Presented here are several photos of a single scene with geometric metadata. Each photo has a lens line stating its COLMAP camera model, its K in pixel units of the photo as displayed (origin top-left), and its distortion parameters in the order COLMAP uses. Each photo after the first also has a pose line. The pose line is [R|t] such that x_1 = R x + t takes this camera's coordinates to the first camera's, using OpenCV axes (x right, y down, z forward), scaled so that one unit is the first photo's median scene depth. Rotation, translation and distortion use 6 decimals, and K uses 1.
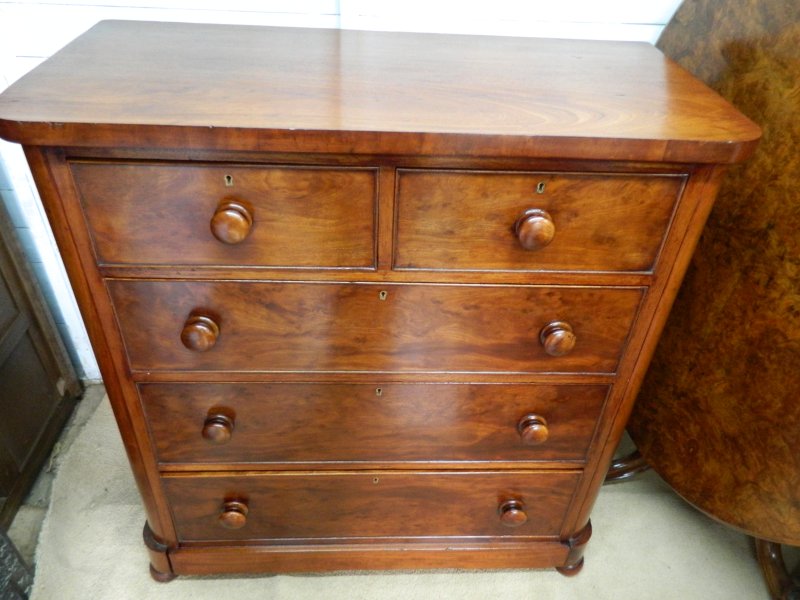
lens RADIAL K [[616.8, 0, 400.0], [0, 616.8, 300.0], [0, 0, 1]] dist [0.030037, -0.009458]
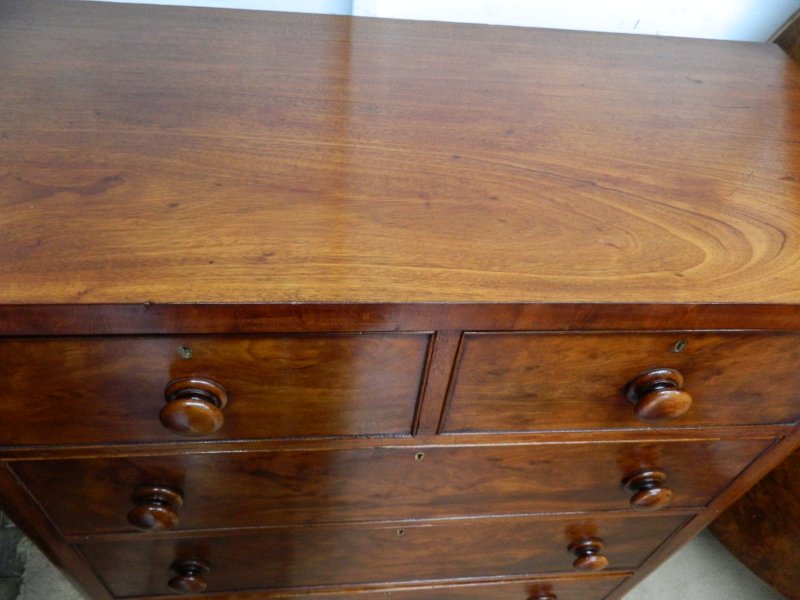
lens RADIAL K [[596.4, 0, 400.0], [0, 596.4, 300.0], [0, 0, 1]] dist [0.007129, 0.001548]
pose [[0.998288, 0.001580, 0.058472, -0.097168], [-0.012243, 0.983137, 0.182459, -0.330559], [-0.057198, -0.182862, 0.981473, 0.403469]]
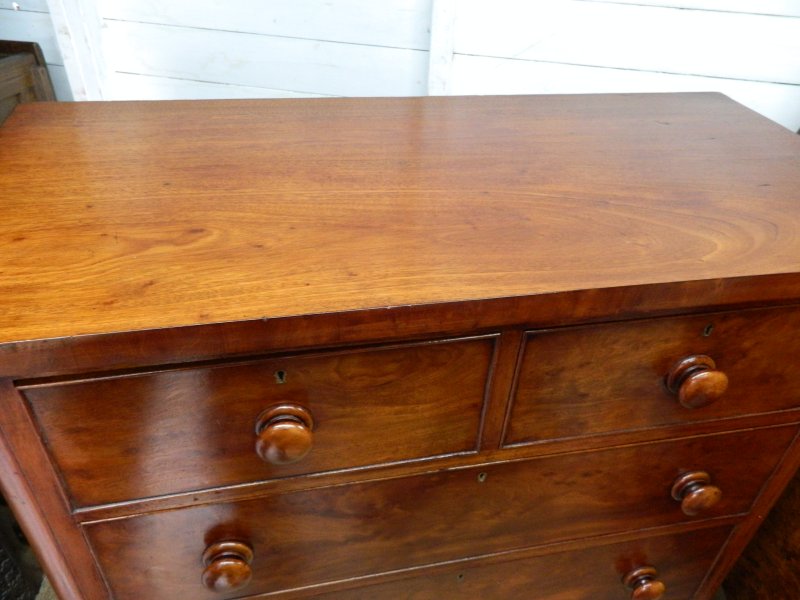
lens RADIAL K [[616.8, 0, 400.0], [0, 616.8, 300.0], [0, 0, 1]] dist [0.030037, -0.009458]
pose [[0.986402, -0.094894, 0.134186, -0.217687], [0.094193, 0.995487, 0.011579, -0.253059], [-0.134680, 0.001218, 0.990888, 0.317939]]
